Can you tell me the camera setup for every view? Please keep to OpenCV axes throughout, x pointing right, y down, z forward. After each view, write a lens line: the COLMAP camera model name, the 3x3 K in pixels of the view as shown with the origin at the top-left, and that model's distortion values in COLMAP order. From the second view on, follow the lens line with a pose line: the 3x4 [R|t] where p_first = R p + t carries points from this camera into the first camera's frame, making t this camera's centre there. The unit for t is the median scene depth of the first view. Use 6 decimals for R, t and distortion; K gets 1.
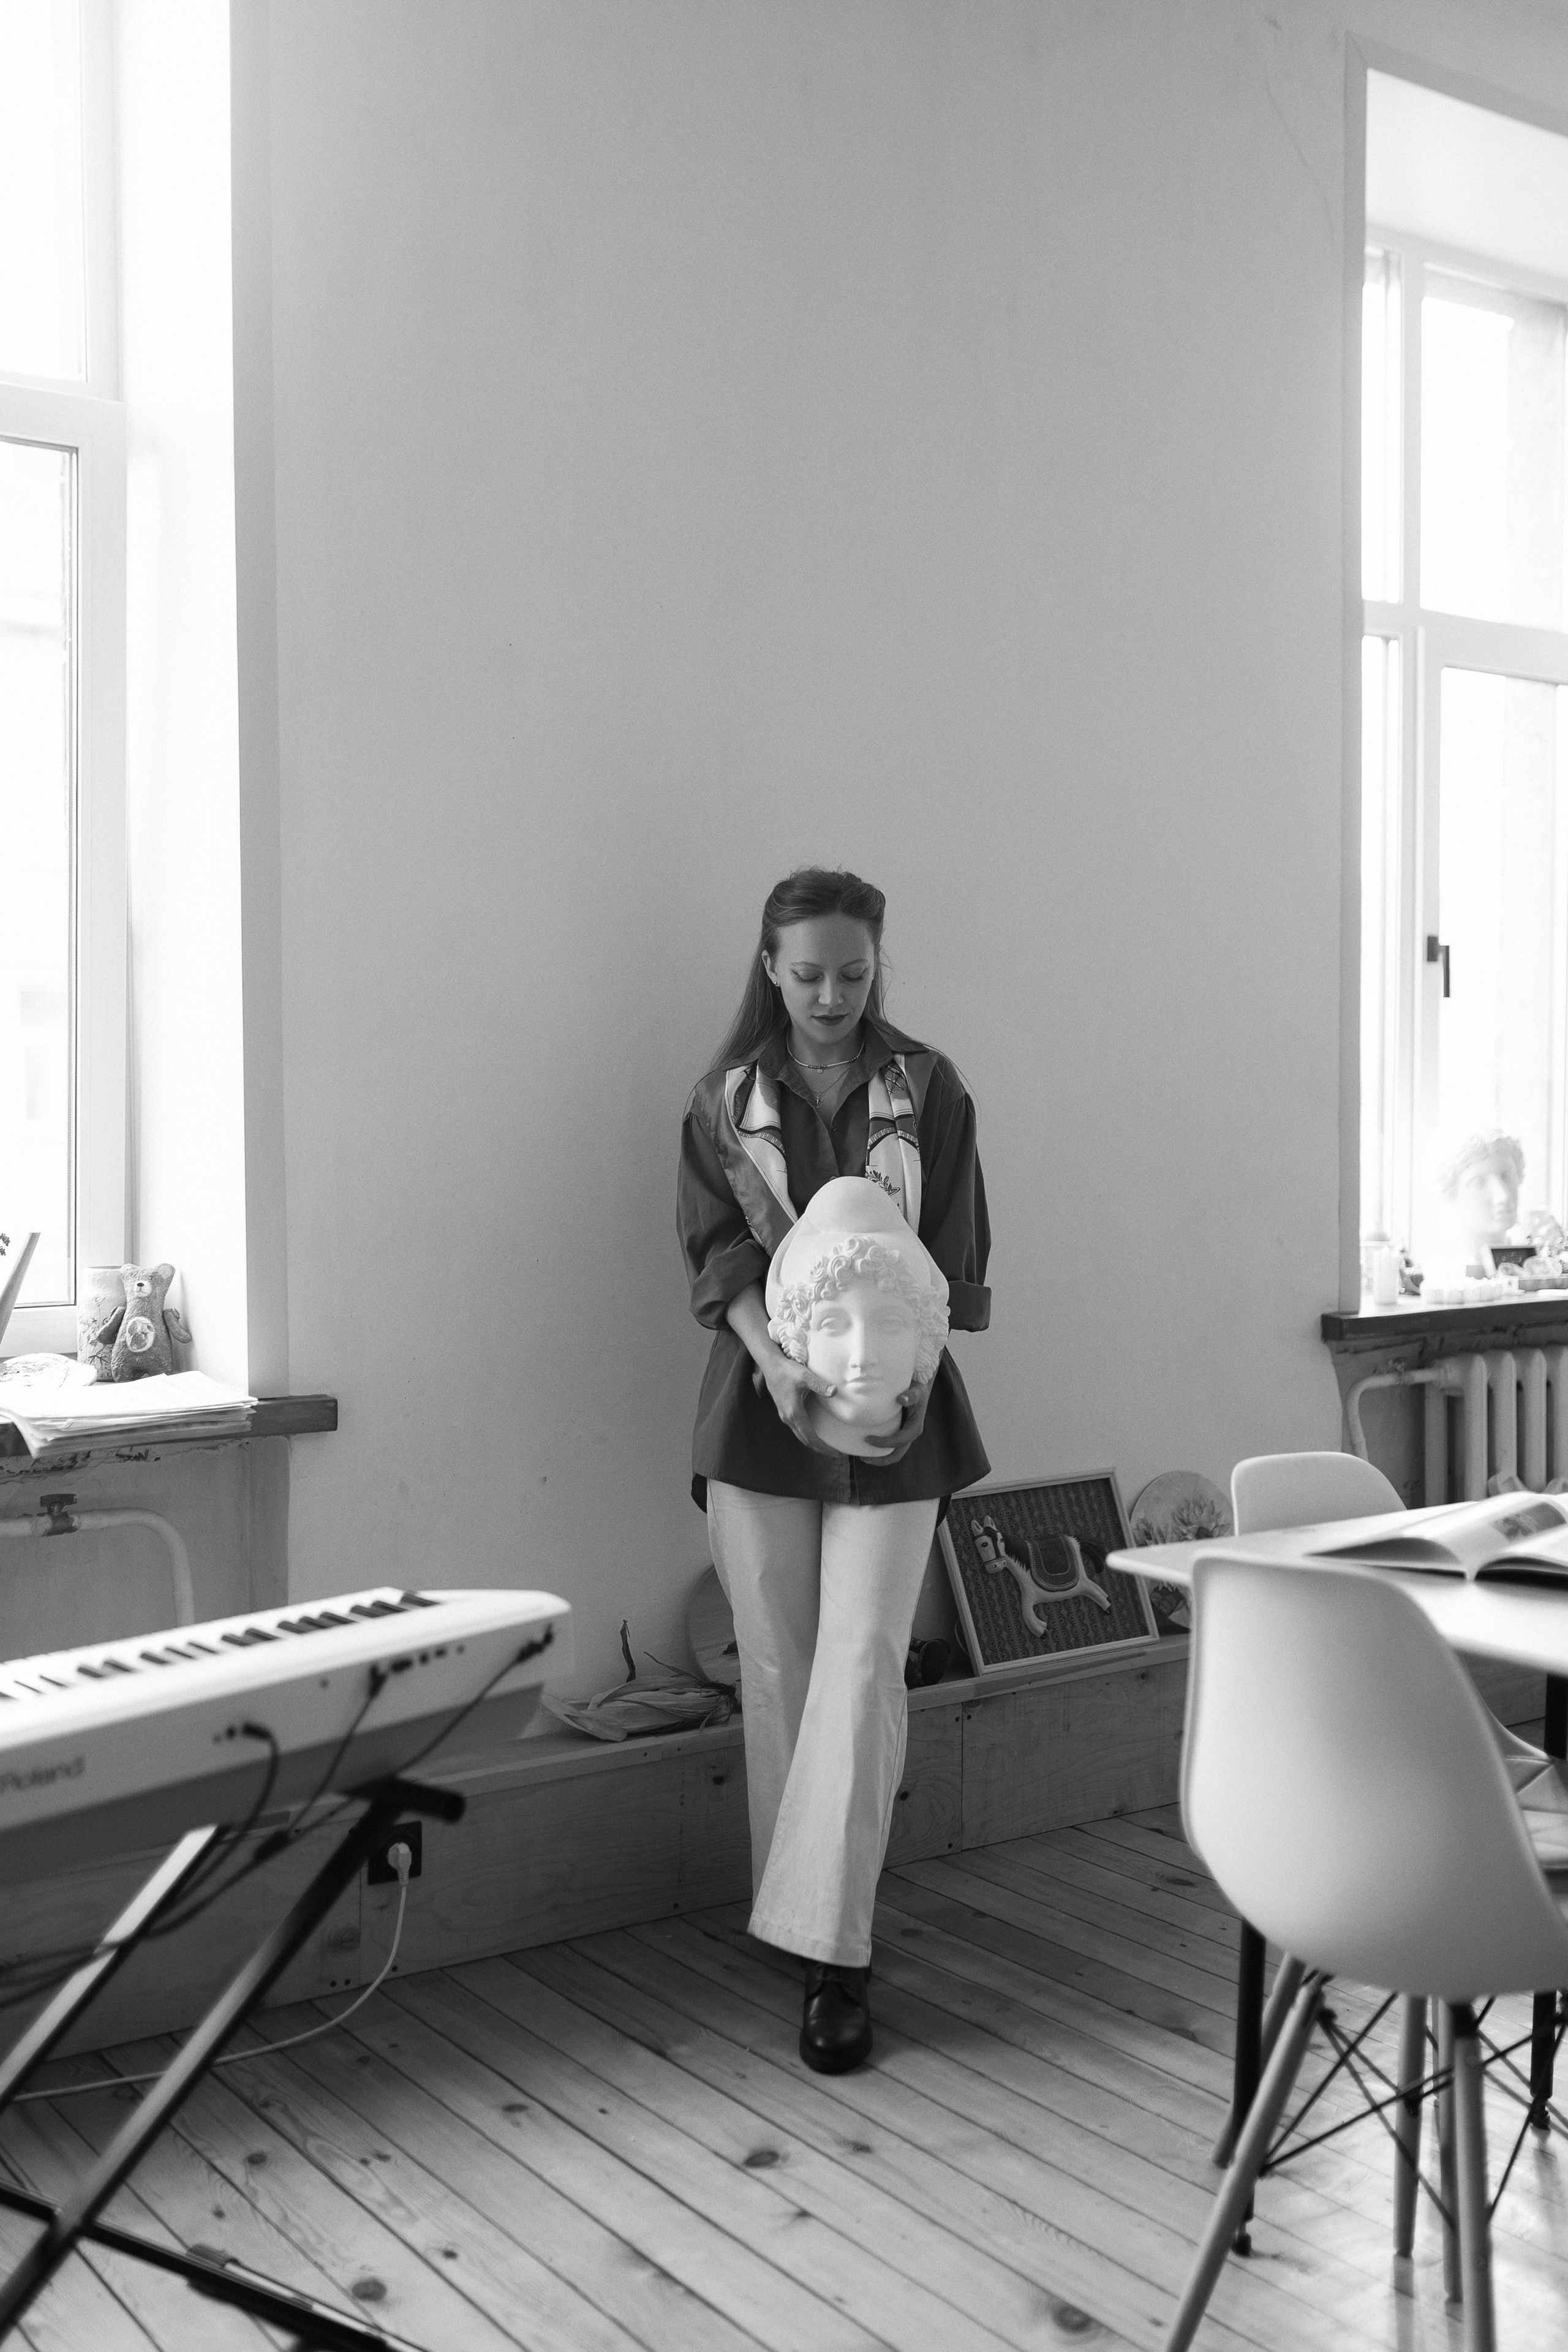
lens RADIAL K [[2374.6, 0, 787.1], [0, 2374.6, 1246.2], [0, 0, 1]] dist [0.012016, 0.015219]
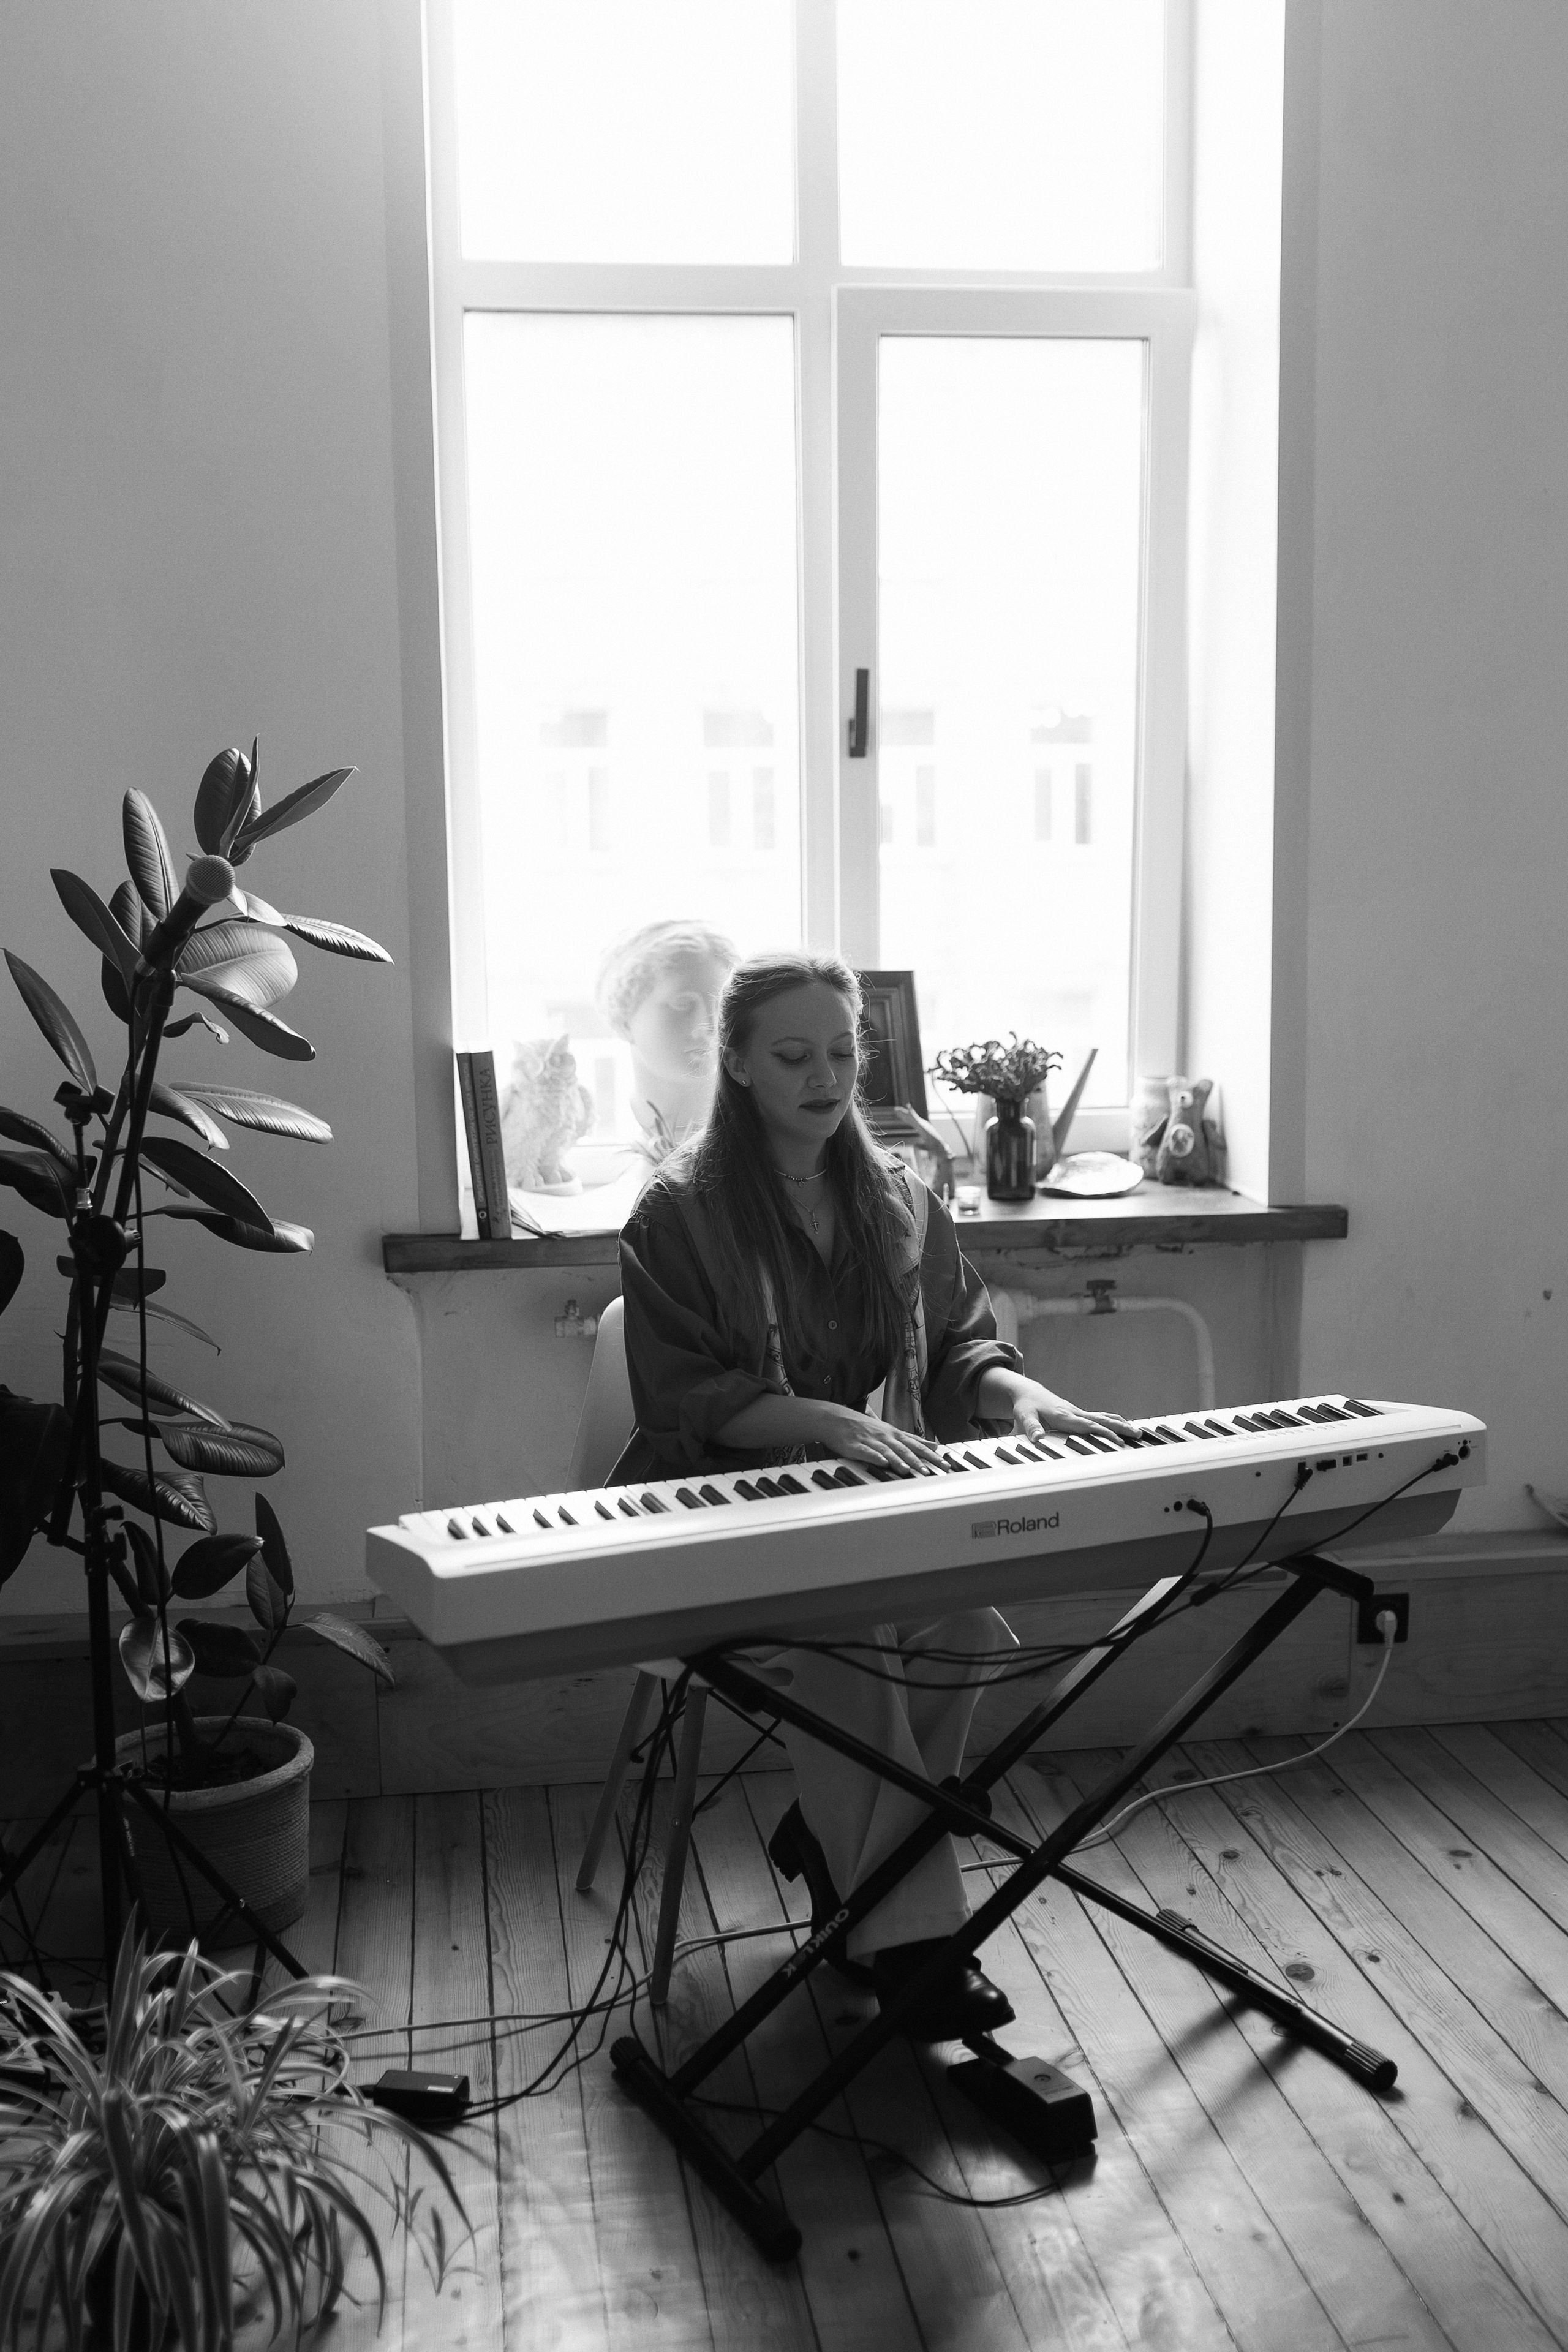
lens RADIAL K [[2374.6, 0, 787.1], [0, 2374.6, 1246.2], [0, 0, 1]] dist [0.012016, 0.015219]
pose [[0.893417, 0.058877, -0.445354, 0.090220], [-0.012759, 0.994300, 0.105852, -0.041033], [0.449047, -0.088888, 0.889076, -0.125787]]
